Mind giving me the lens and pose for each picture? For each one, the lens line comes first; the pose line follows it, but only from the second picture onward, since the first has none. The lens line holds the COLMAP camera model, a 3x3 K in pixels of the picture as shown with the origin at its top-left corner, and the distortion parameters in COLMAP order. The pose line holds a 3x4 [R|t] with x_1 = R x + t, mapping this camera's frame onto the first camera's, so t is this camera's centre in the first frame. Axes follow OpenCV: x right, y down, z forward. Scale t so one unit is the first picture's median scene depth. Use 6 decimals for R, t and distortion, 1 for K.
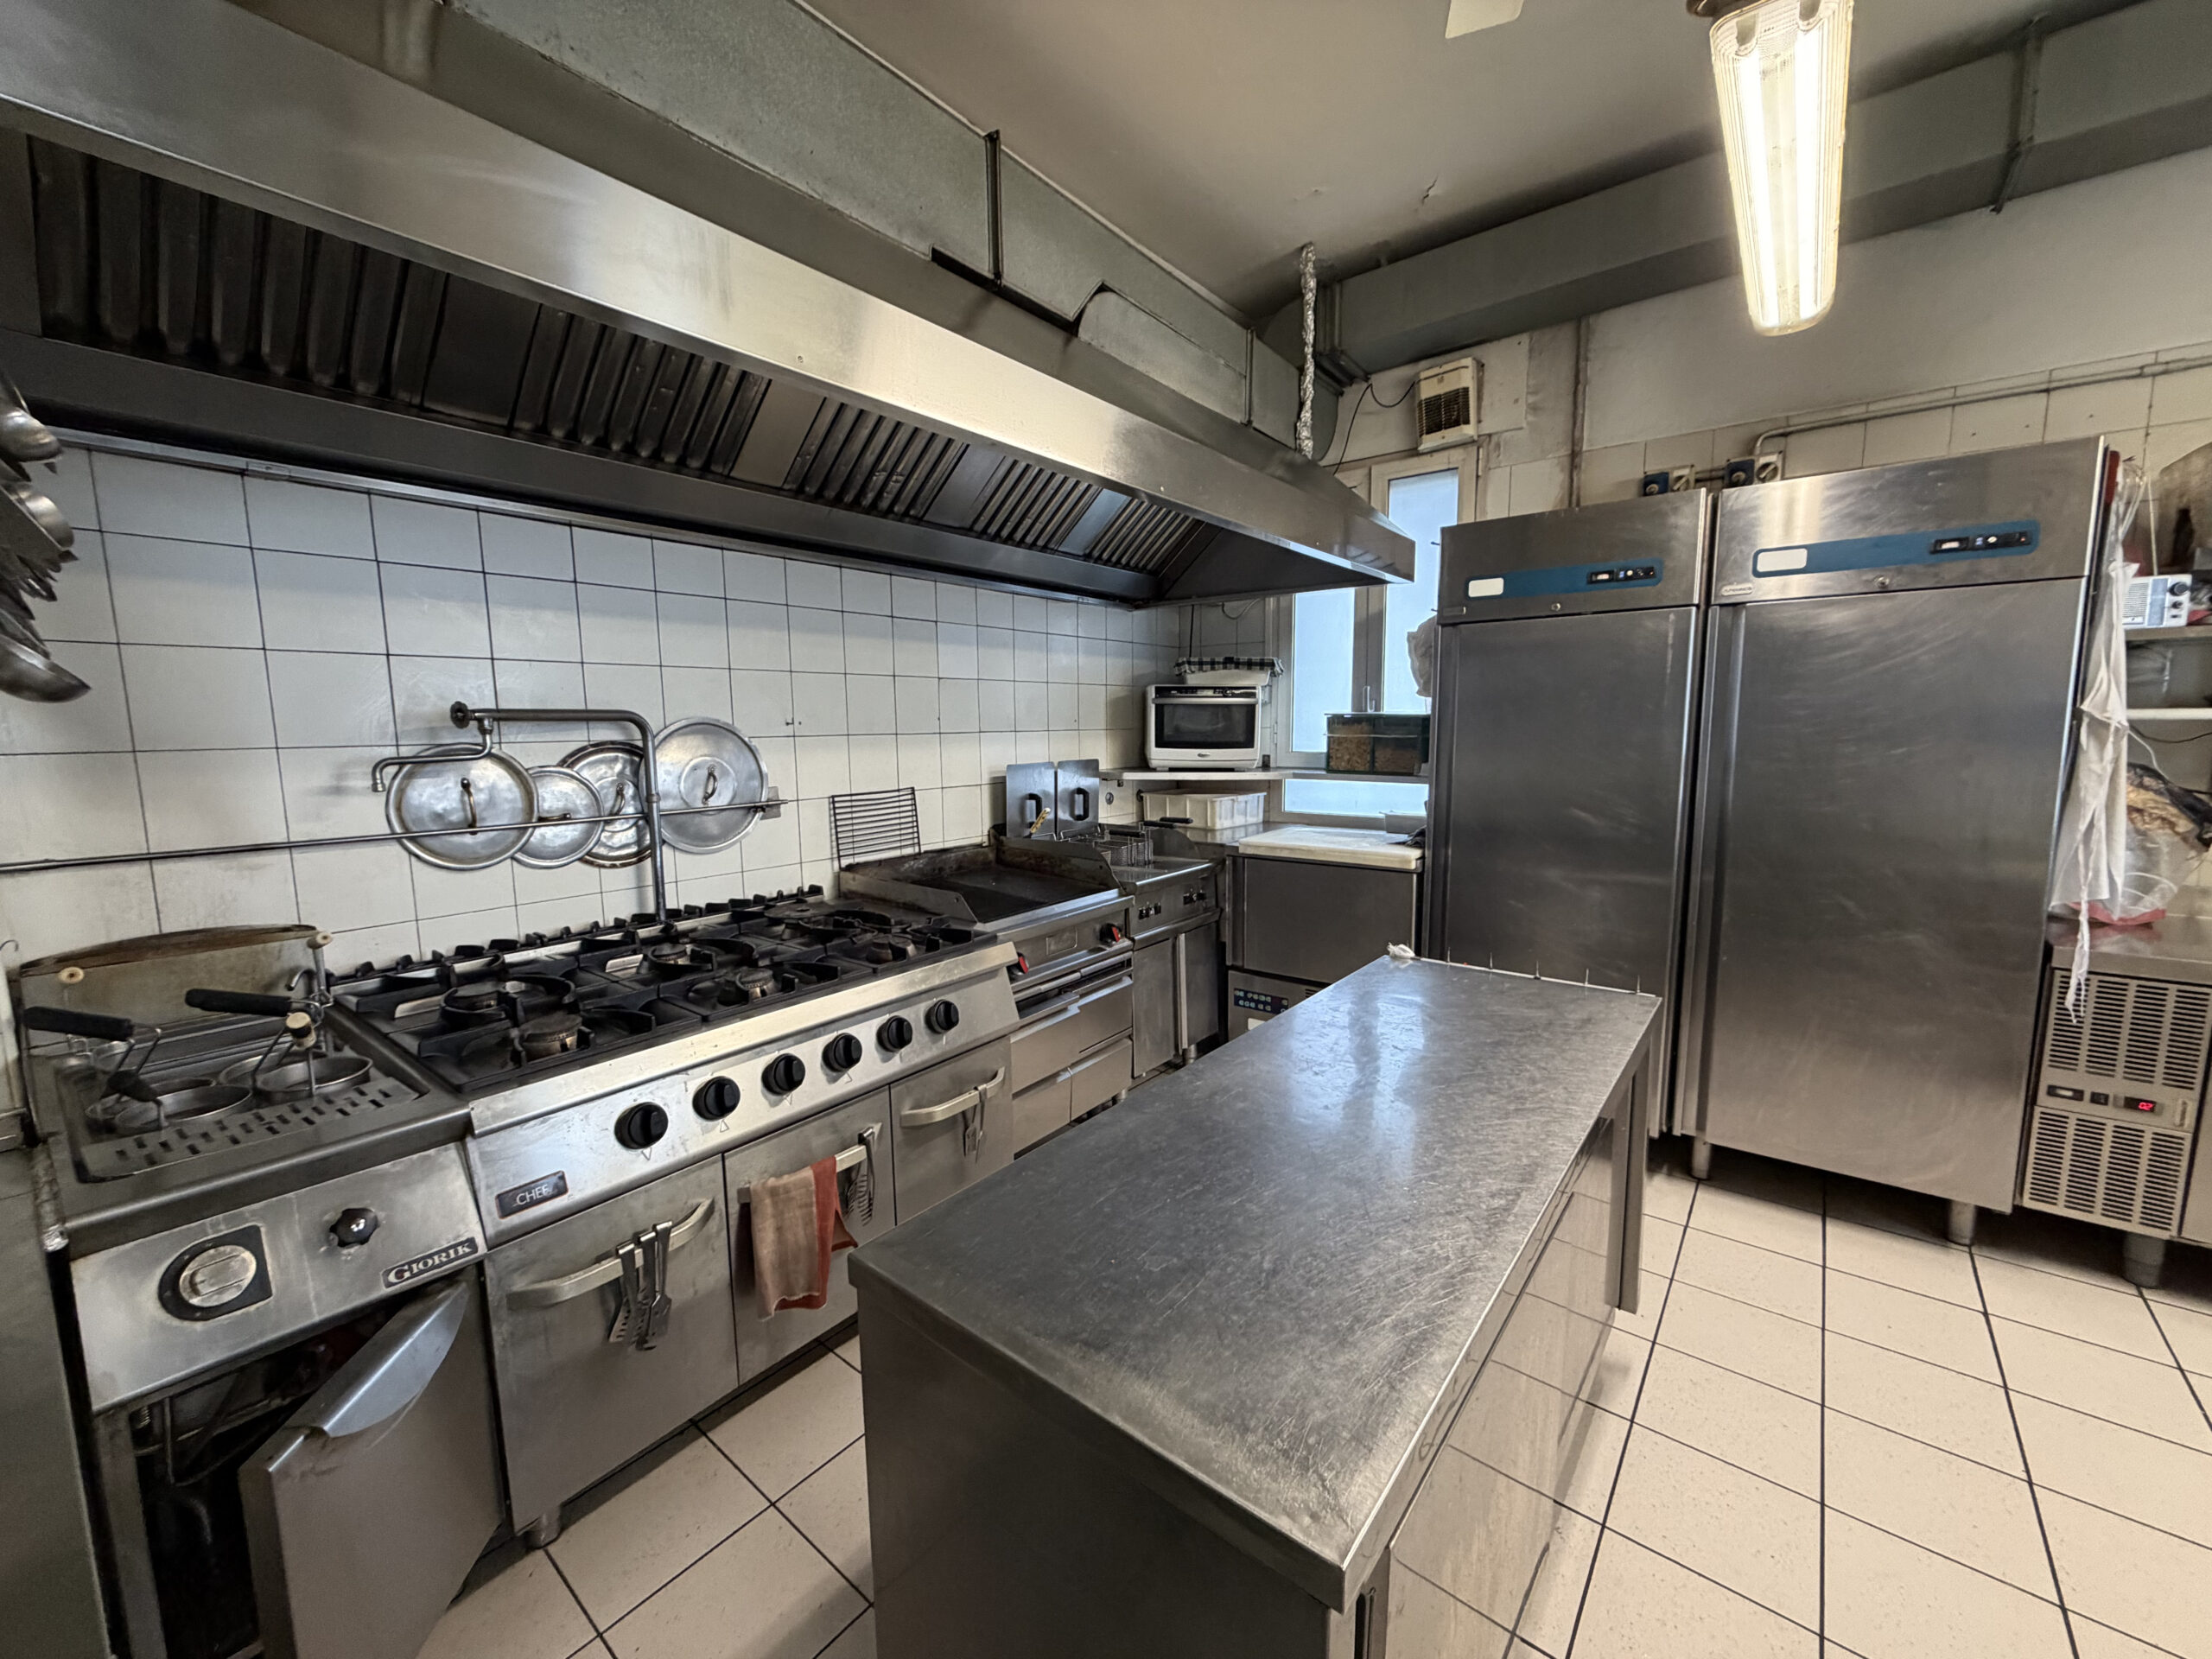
lens RADIAL K [[883.1, 0, 1098.8], [0, 883.1, 829.8], [0, 0, 1]] dist [0.000654, -0.000486]
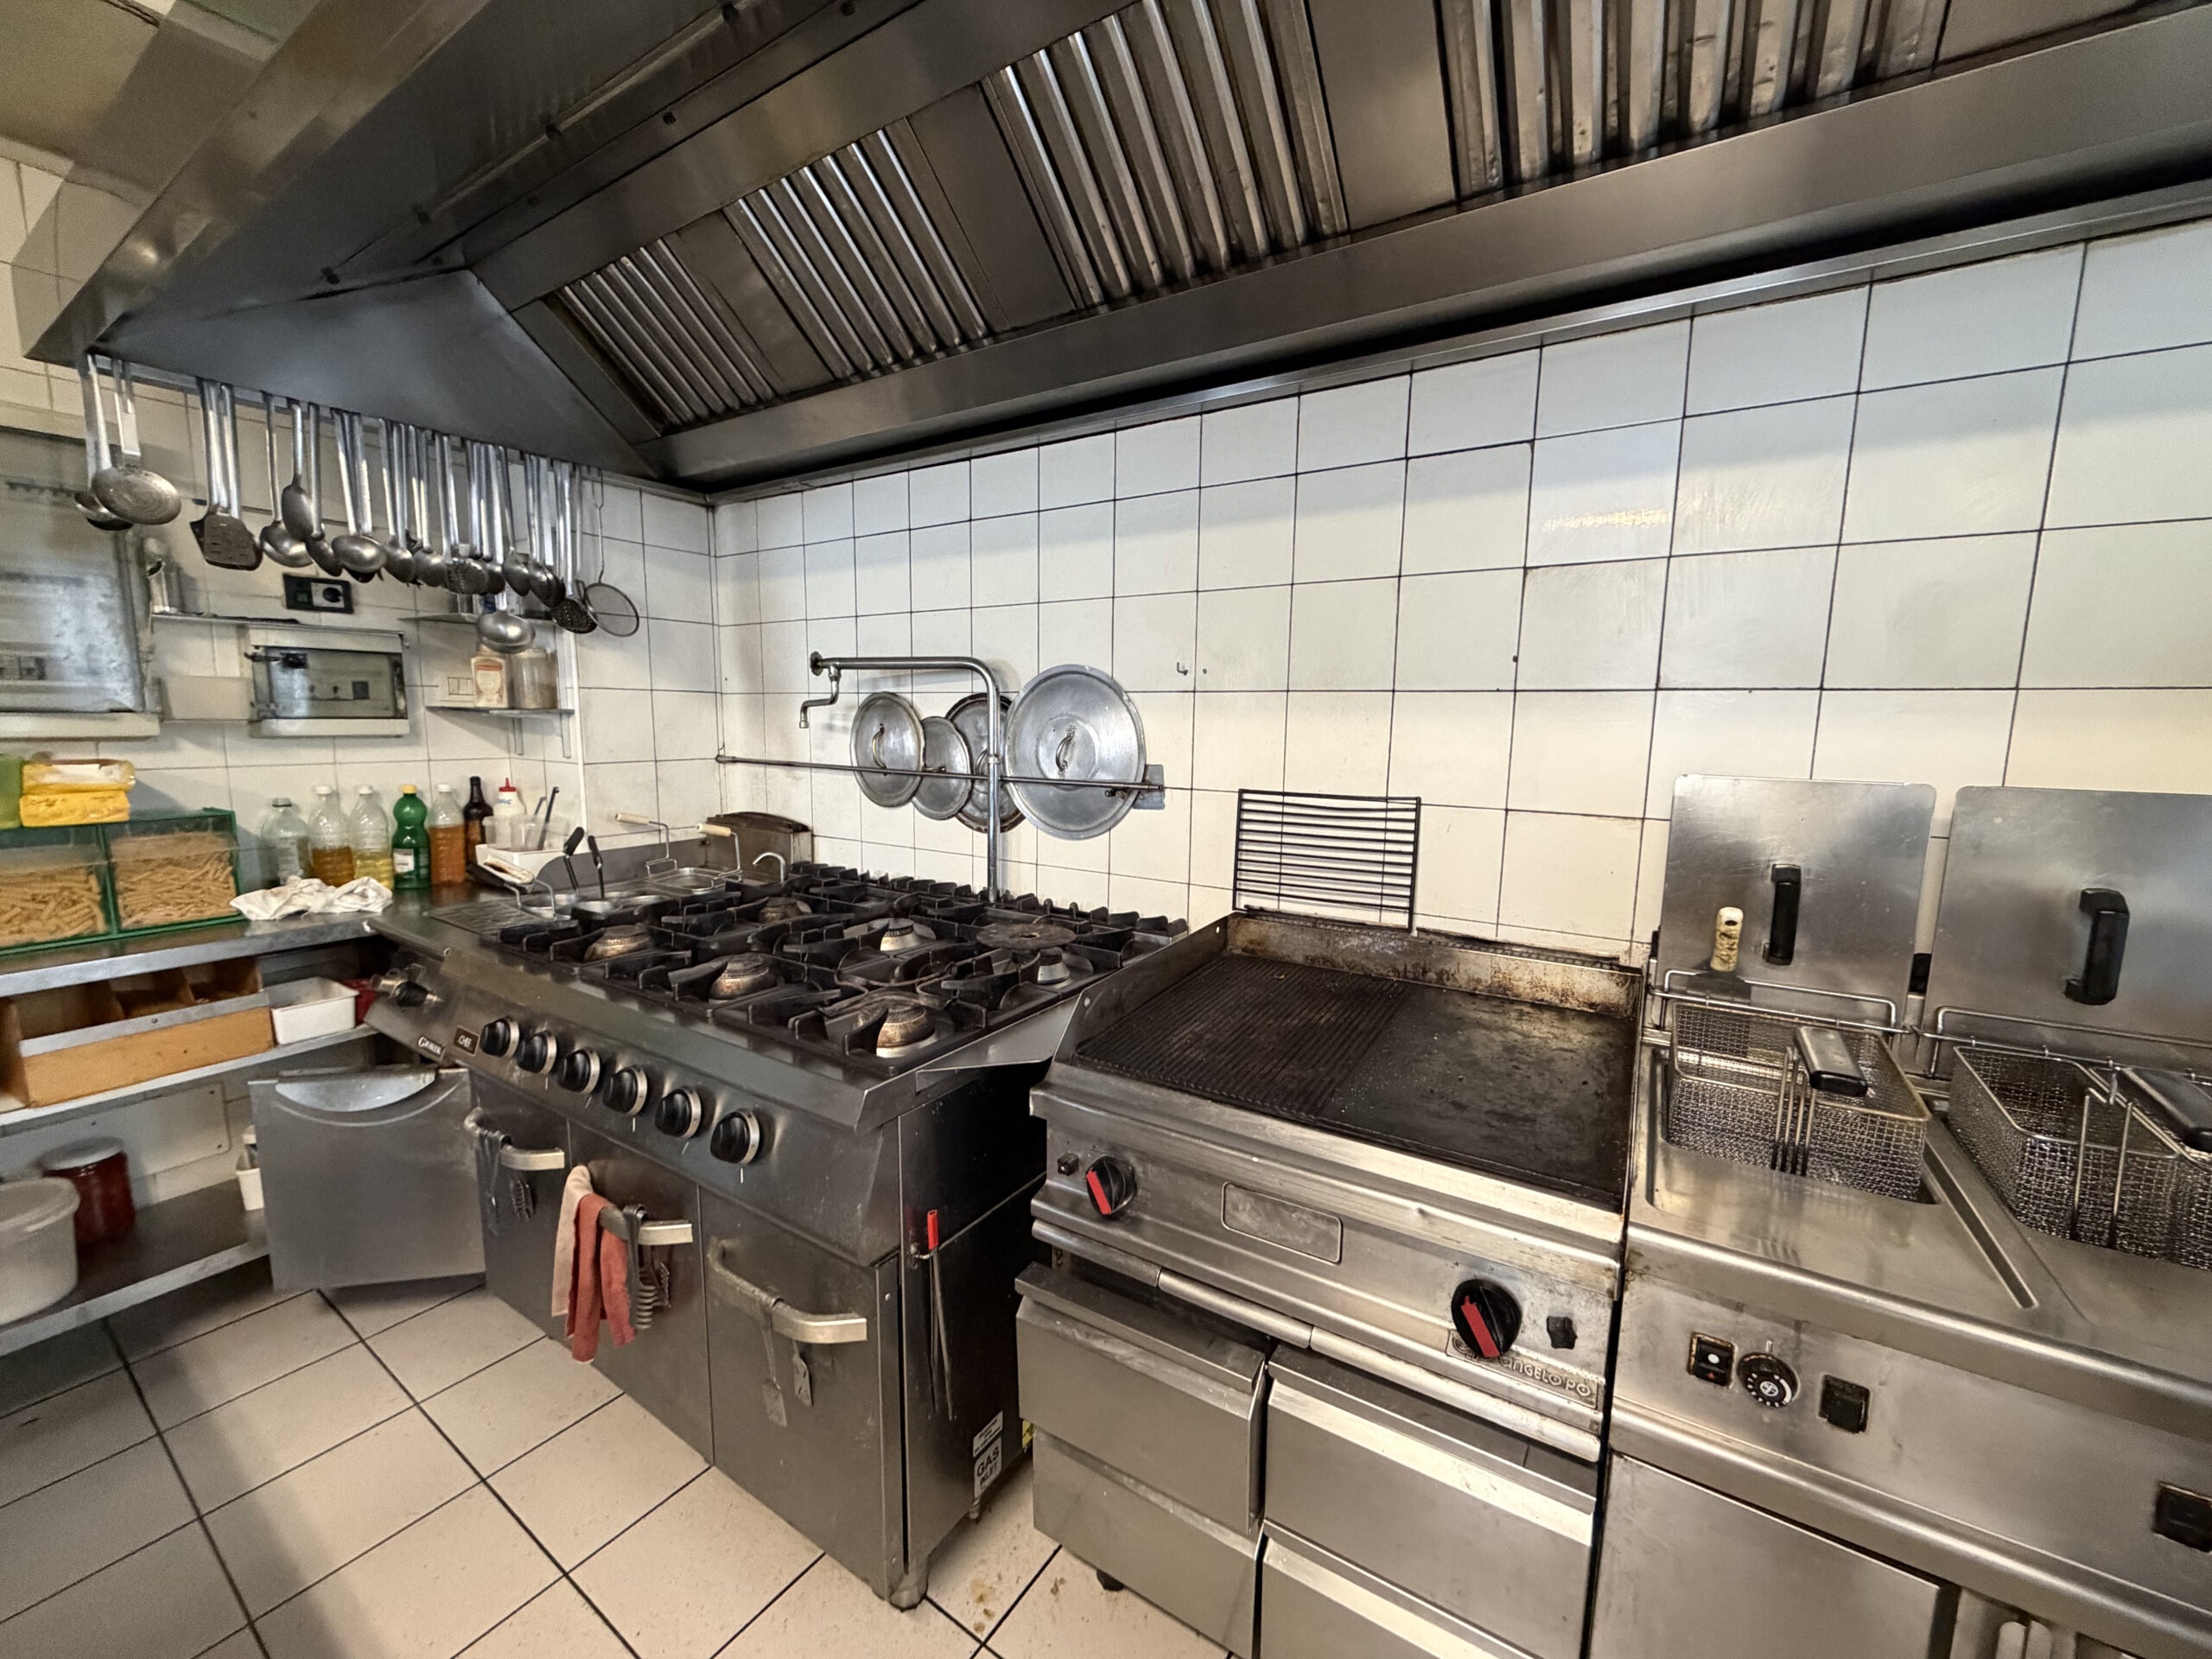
lens RADIAL K [[883.1, 0, 1098.8], [0, 883.1, 829.8], [0, 0, 1]] dist [0.000654, -0.000486]
pose [[0.079969, 0.140976, -0.986778, 0.310600], [-0.134424, 0.982431, 0.129461, -0.080418], [0.987692, 0.122294, 0.097514, 0.879113]]
